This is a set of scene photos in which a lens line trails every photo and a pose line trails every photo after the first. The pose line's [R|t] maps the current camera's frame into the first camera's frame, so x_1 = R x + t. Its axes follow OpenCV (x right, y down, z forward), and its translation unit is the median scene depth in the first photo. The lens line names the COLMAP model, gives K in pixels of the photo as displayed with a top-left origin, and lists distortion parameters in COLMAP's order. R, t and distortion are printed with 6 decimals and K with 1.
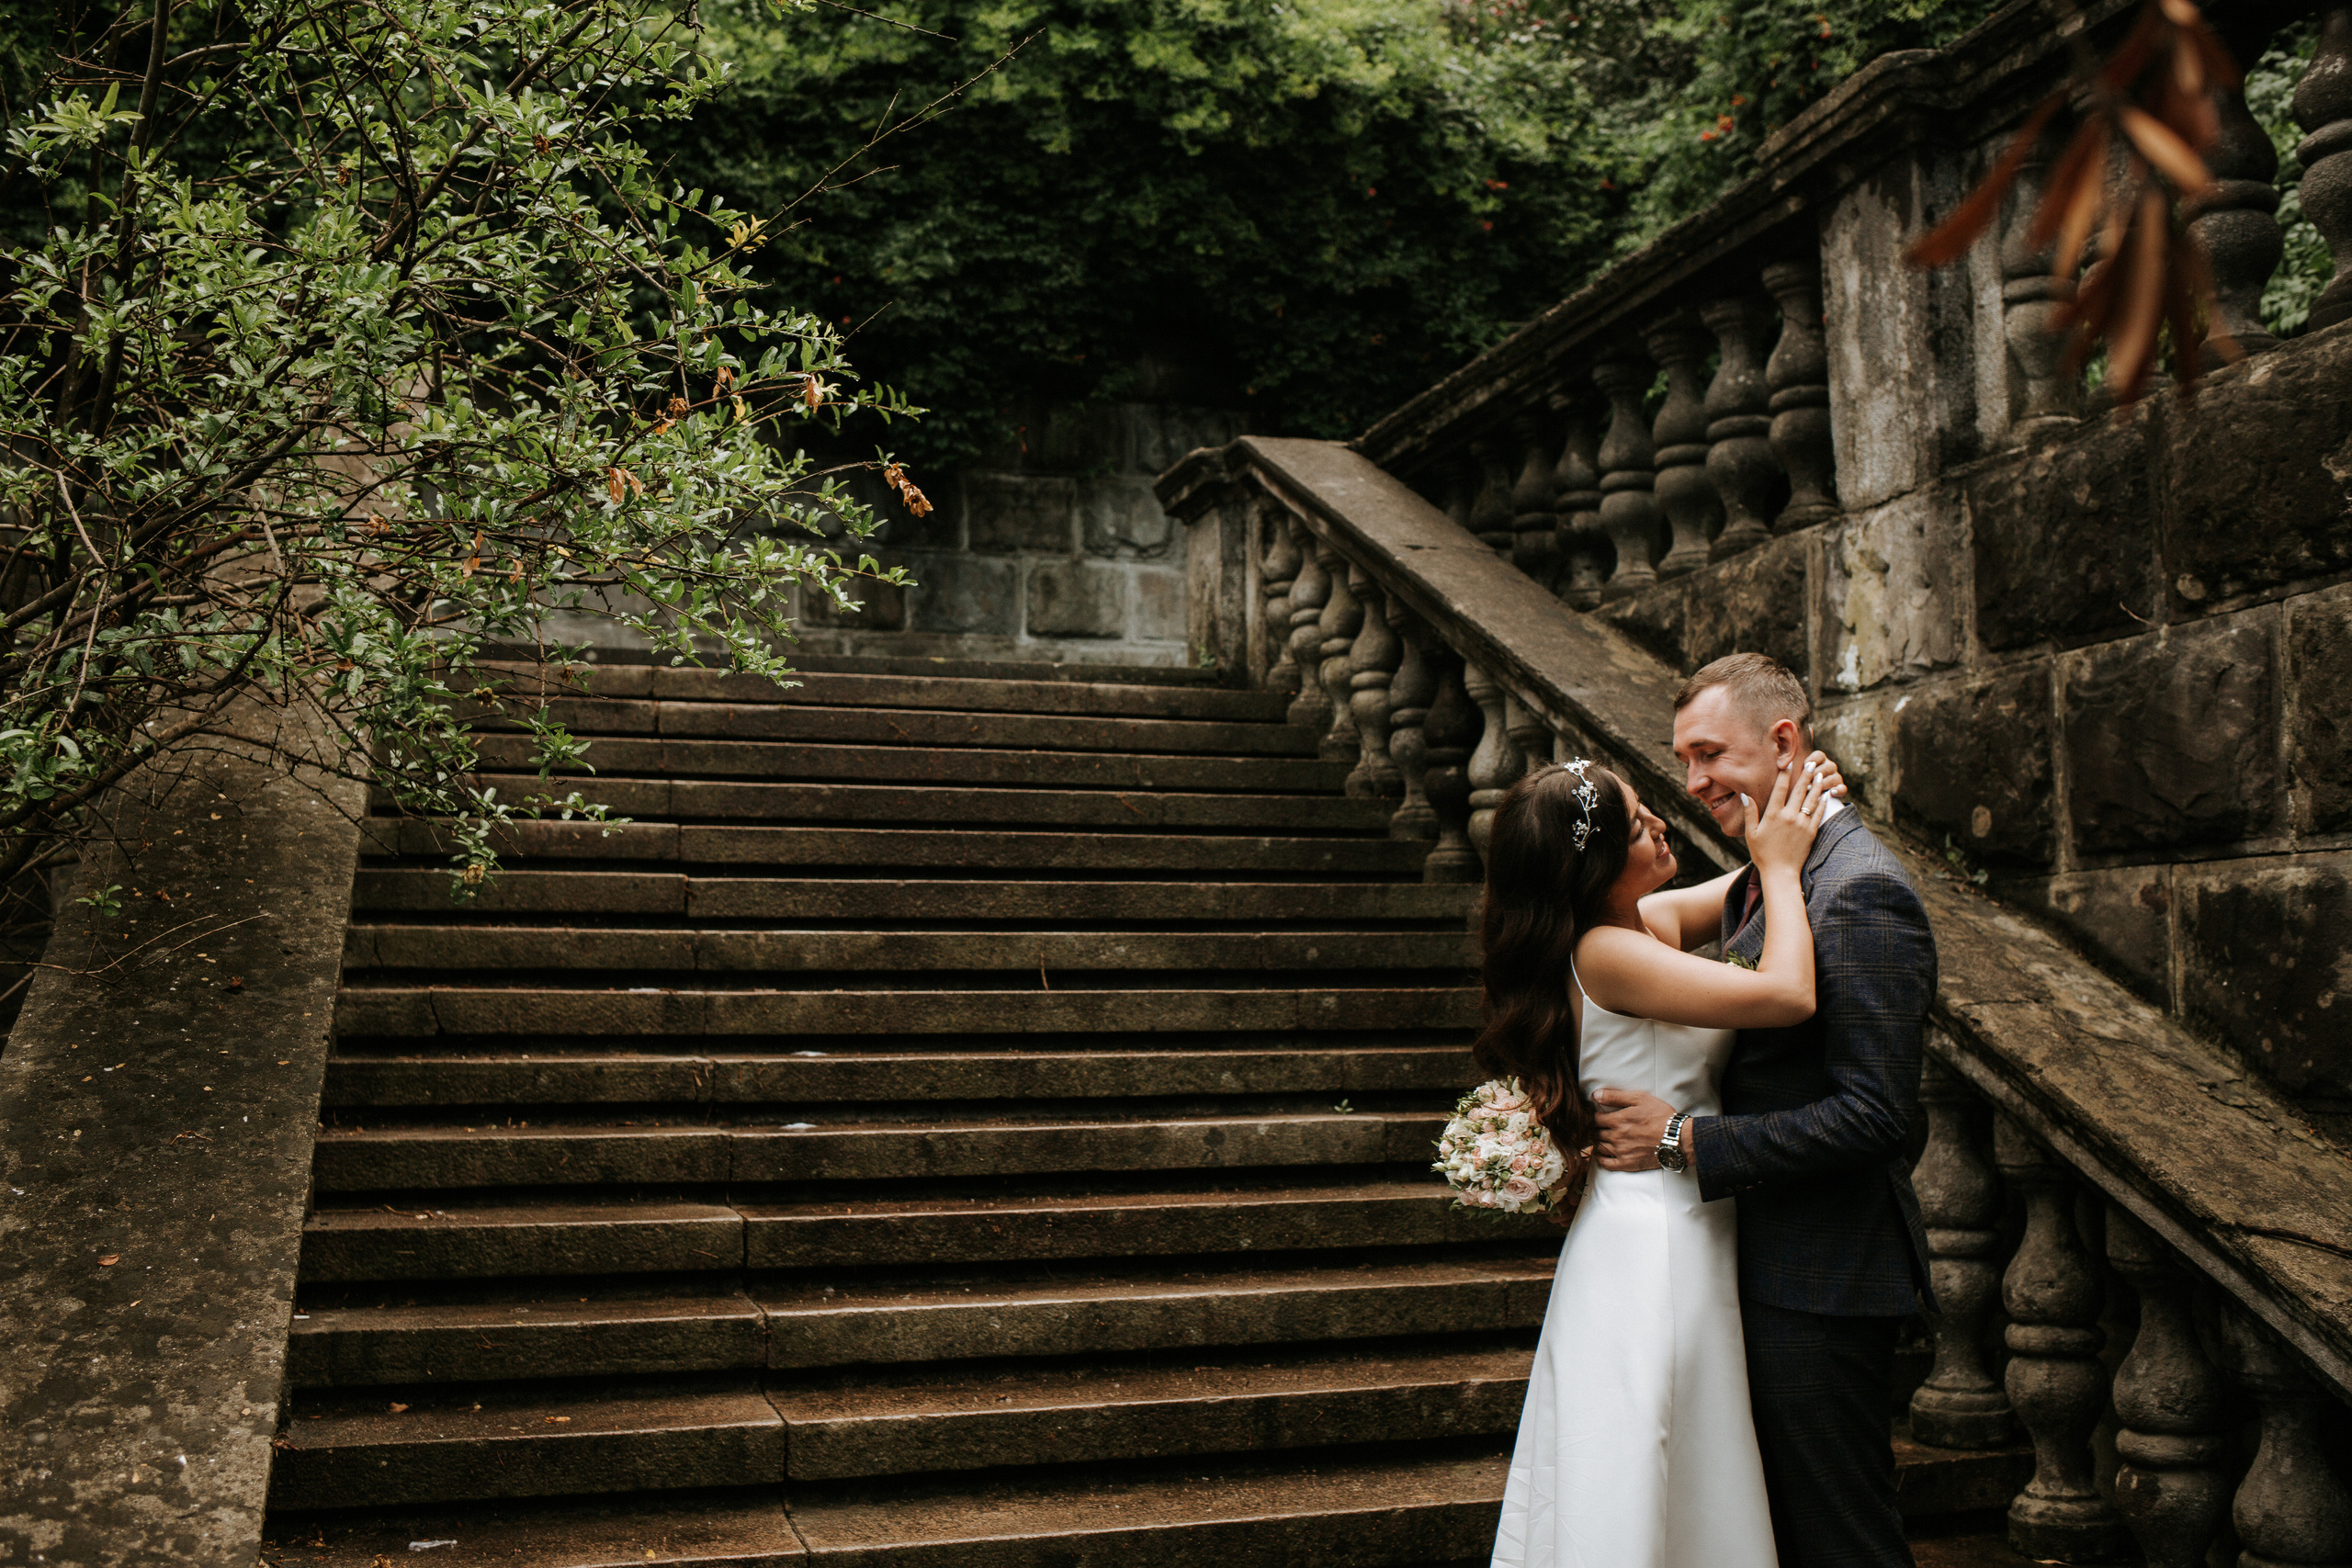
lens RADIAL K [[2285.7, 0, 1177.9], [0, 2285.7, 790.6], [0, 0, 1]] dist [-0.086672, 0.091608]
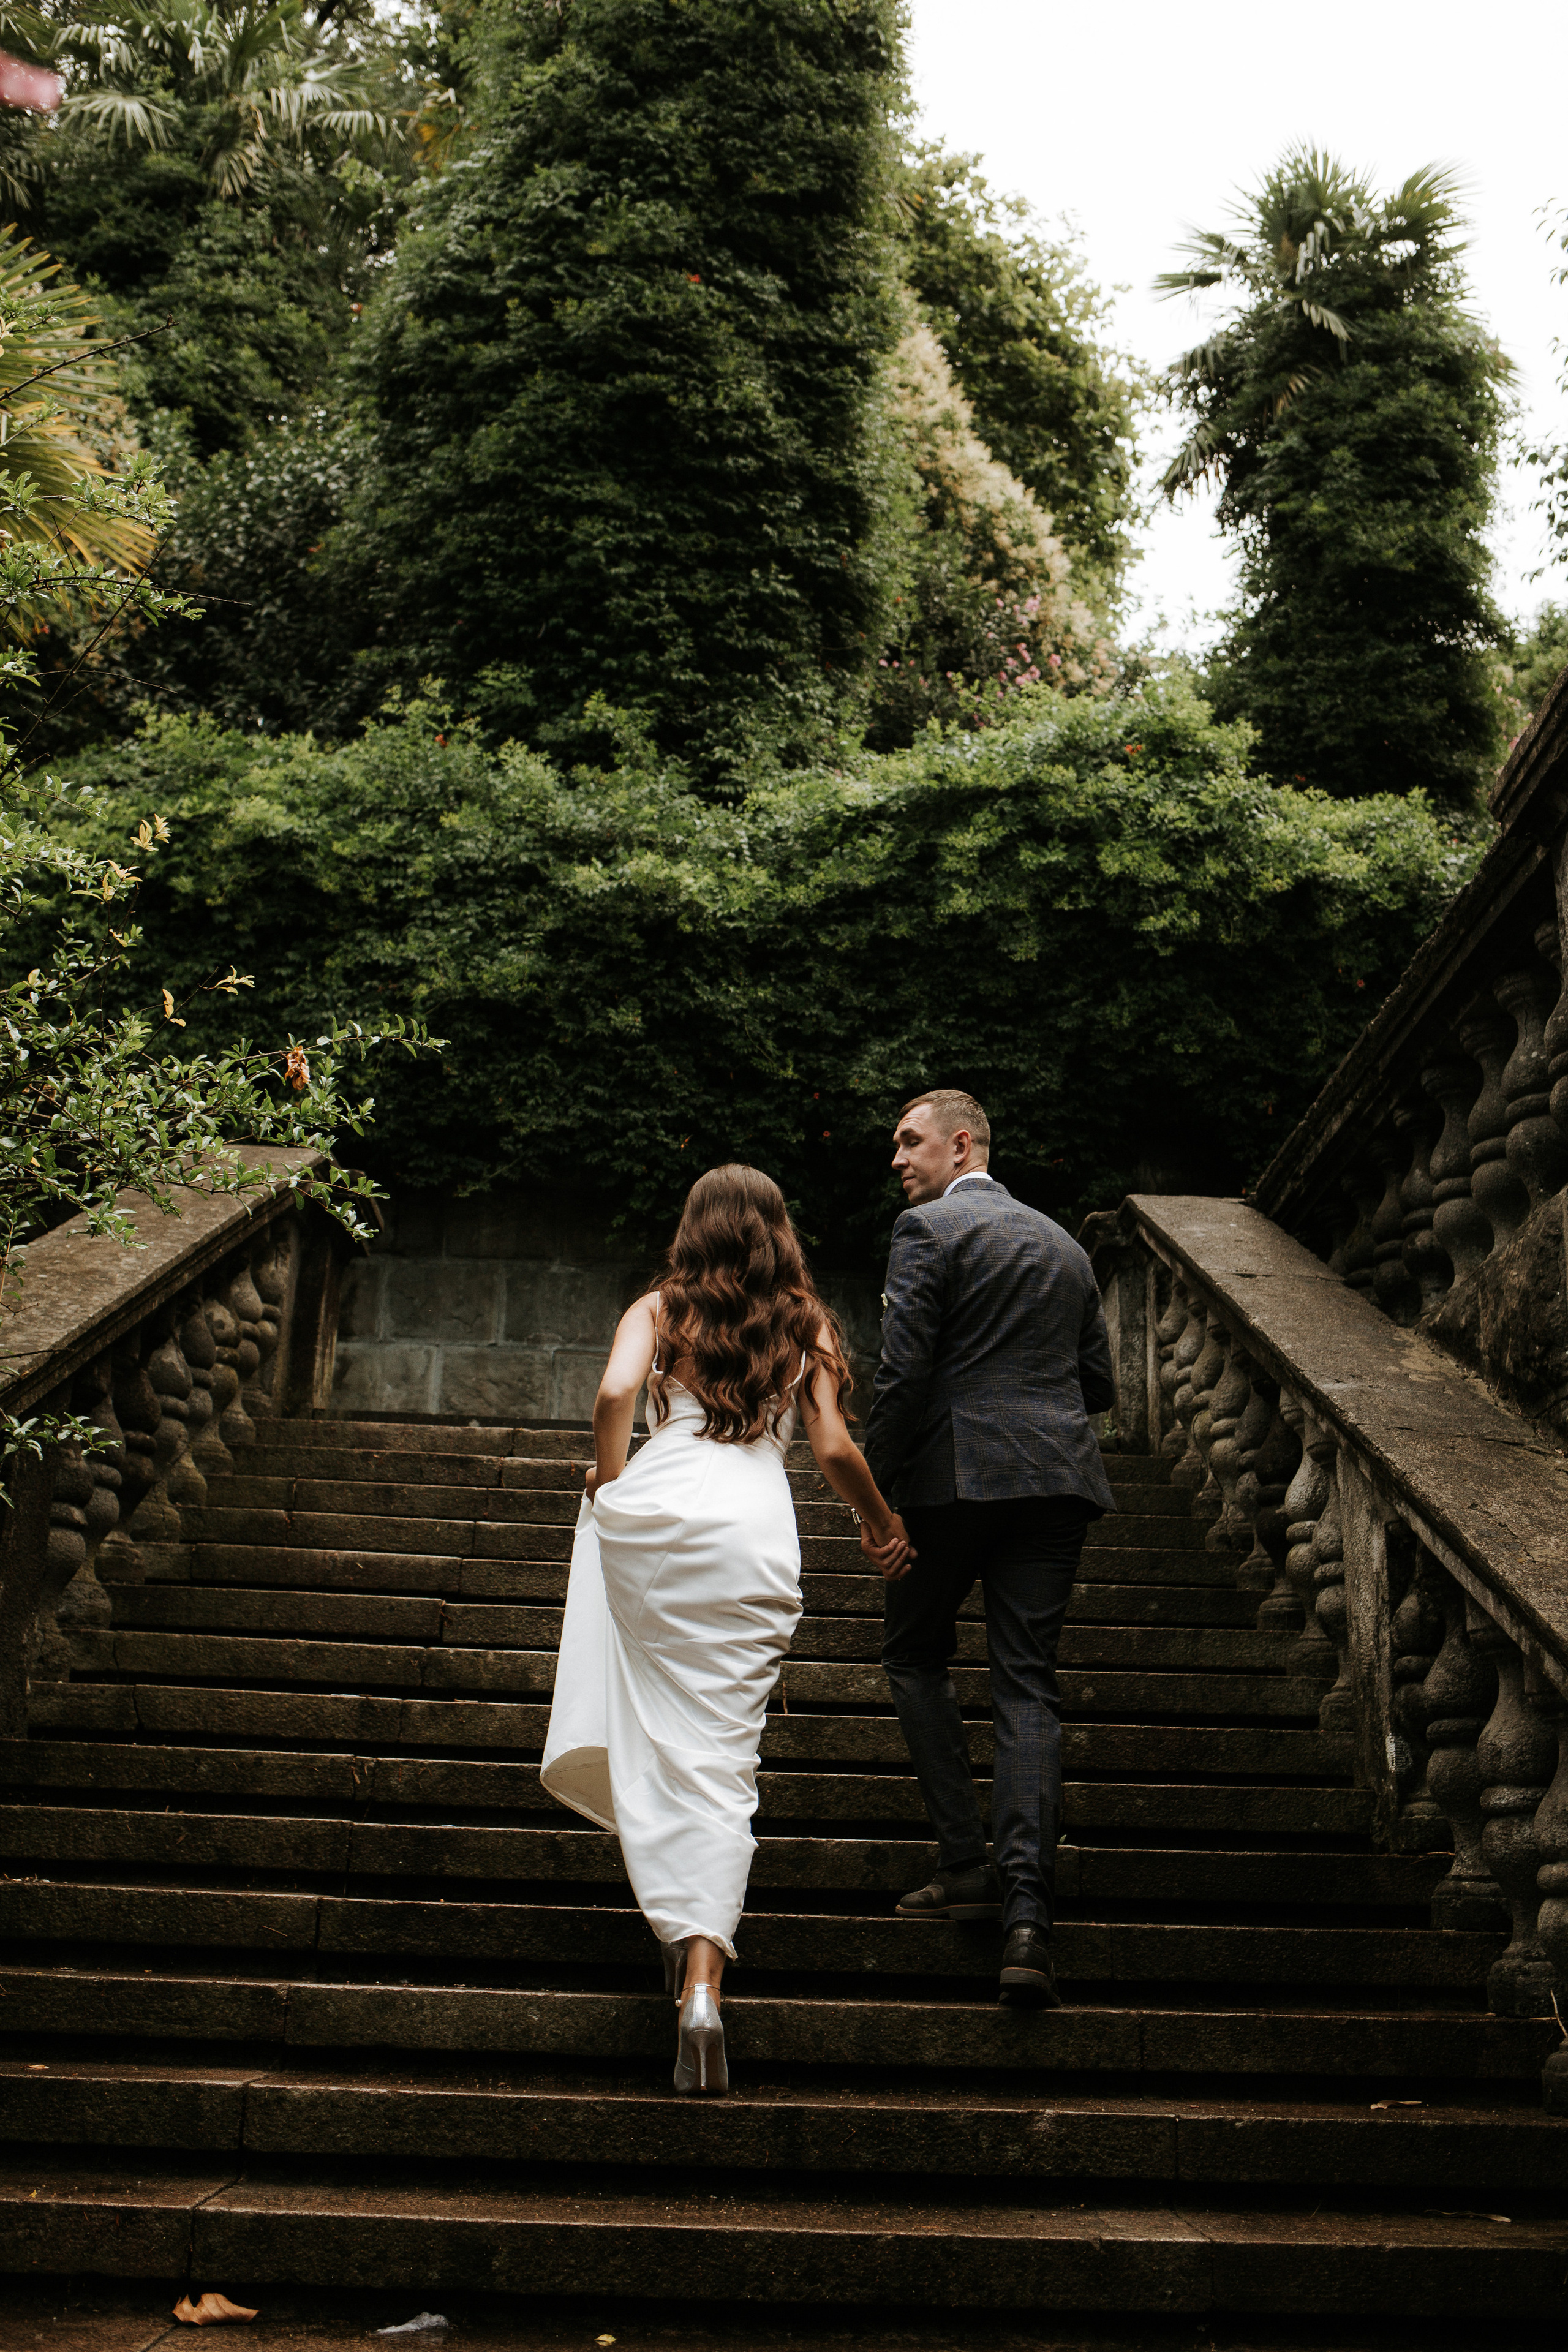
lens RADIAL K [[2285.9, 0, 784.0], [0, 2285.9, 1176.0], [0, 0, 1]] dist [-0.086672, 0.091608]
pose [[0.963331, -0.047056, -0.264157, 0.109218], [-0.013731, 0.974565, -0.223682, 0.042475], [0.267964, 0.219108, 0.938183, 0.037551]]
